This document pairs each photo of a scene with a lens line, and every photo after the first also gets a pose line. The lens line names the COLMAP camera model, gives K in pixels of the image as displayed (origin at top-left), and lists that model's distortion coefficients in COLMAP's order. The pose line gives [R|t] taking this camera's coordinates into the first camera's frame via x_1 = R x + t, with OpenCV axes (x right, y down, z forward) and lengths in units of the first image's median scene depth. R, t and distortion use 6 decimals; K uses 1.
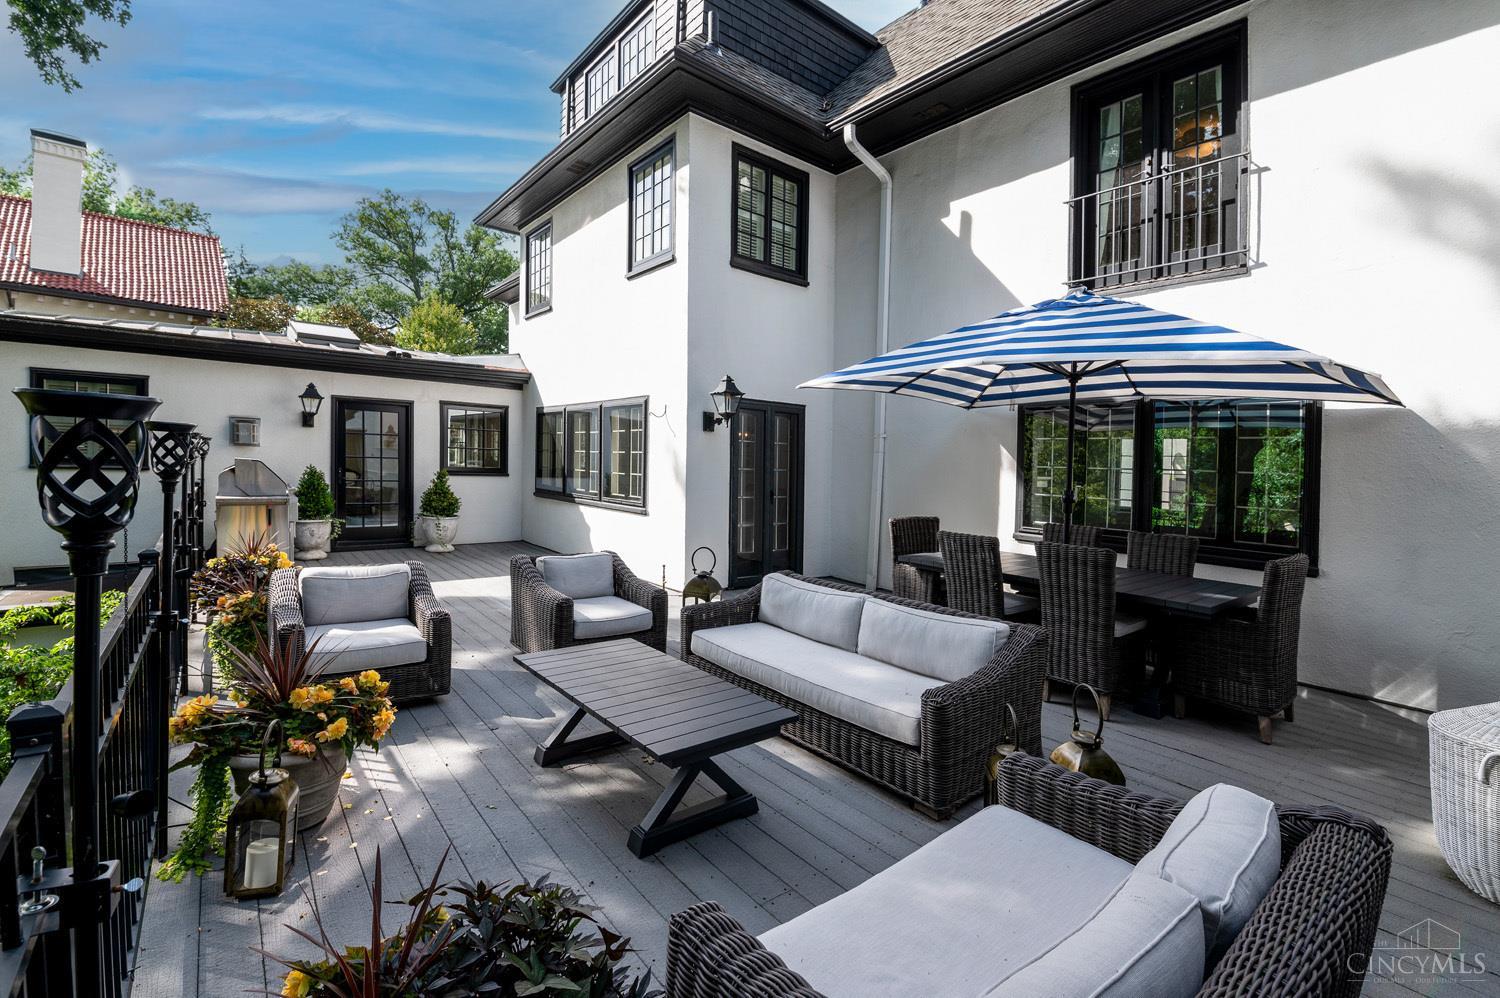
lens RADIAL K [[683.1, 0, 770.1], [0, 683.1, 491.1], [0, 0, 1]] dist [-0.003453, -0.001103]
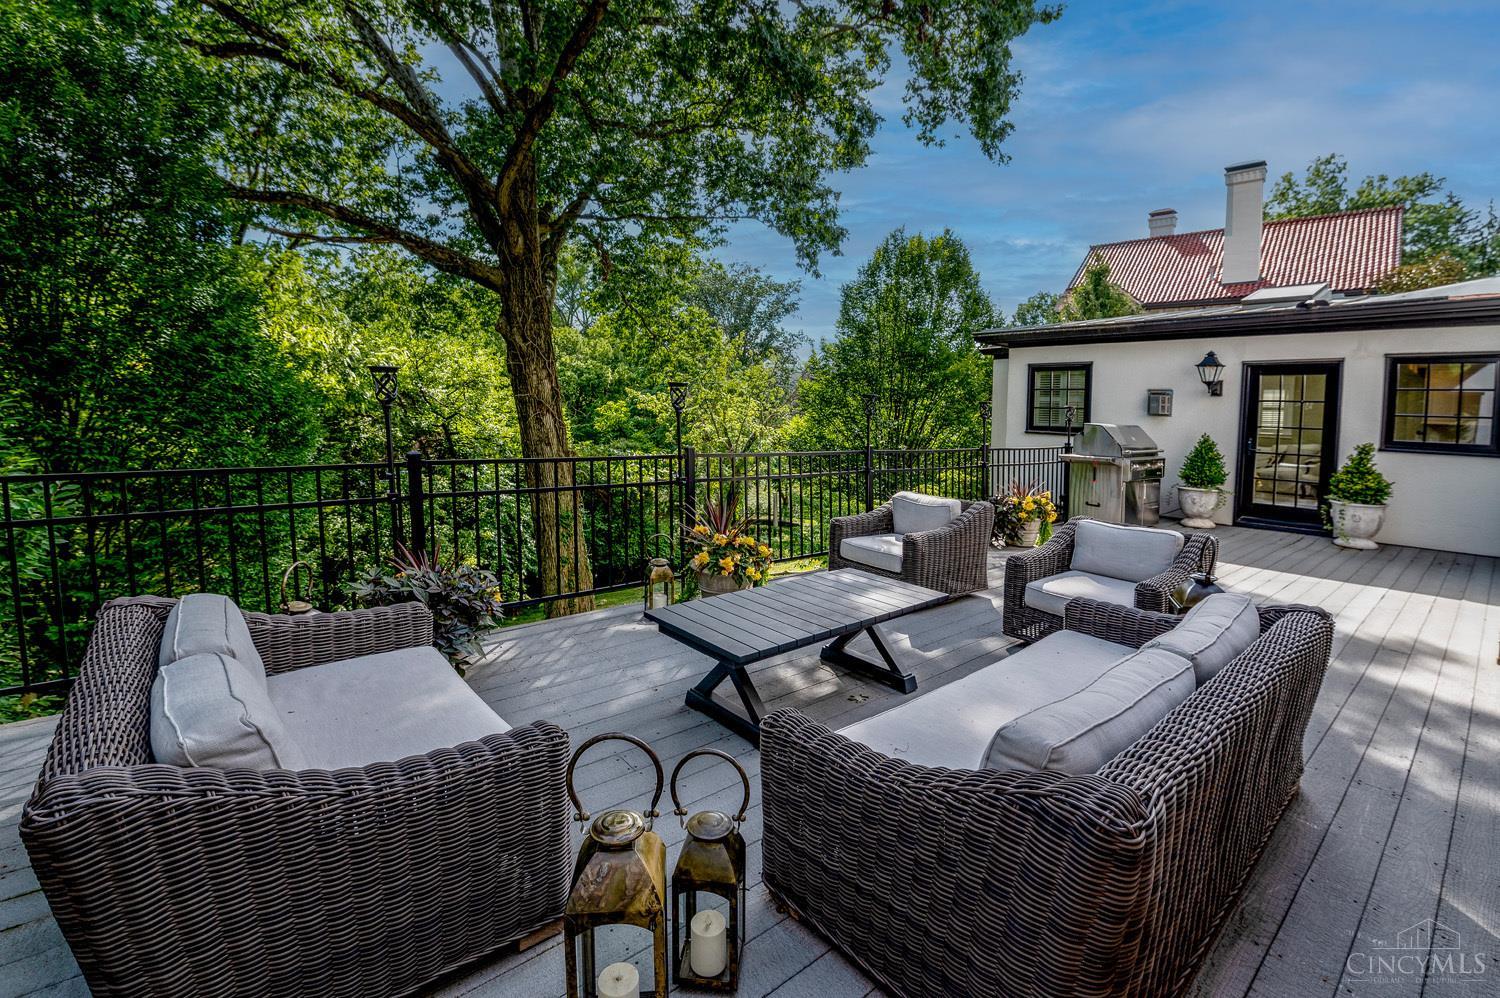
lens RADIAL K [[683.1, 0, 770.1], [0, 683.1, 491.1], [0, 0, 1]] dist [-0.003453, -0.001103]
pose [[0.056085, 0.086409, -0.994680, 0.267377], [-0.073379, 0.993910, 0.082205, 0.009046], [0.995726, 0.068378, 0.062084, 0.273802]]
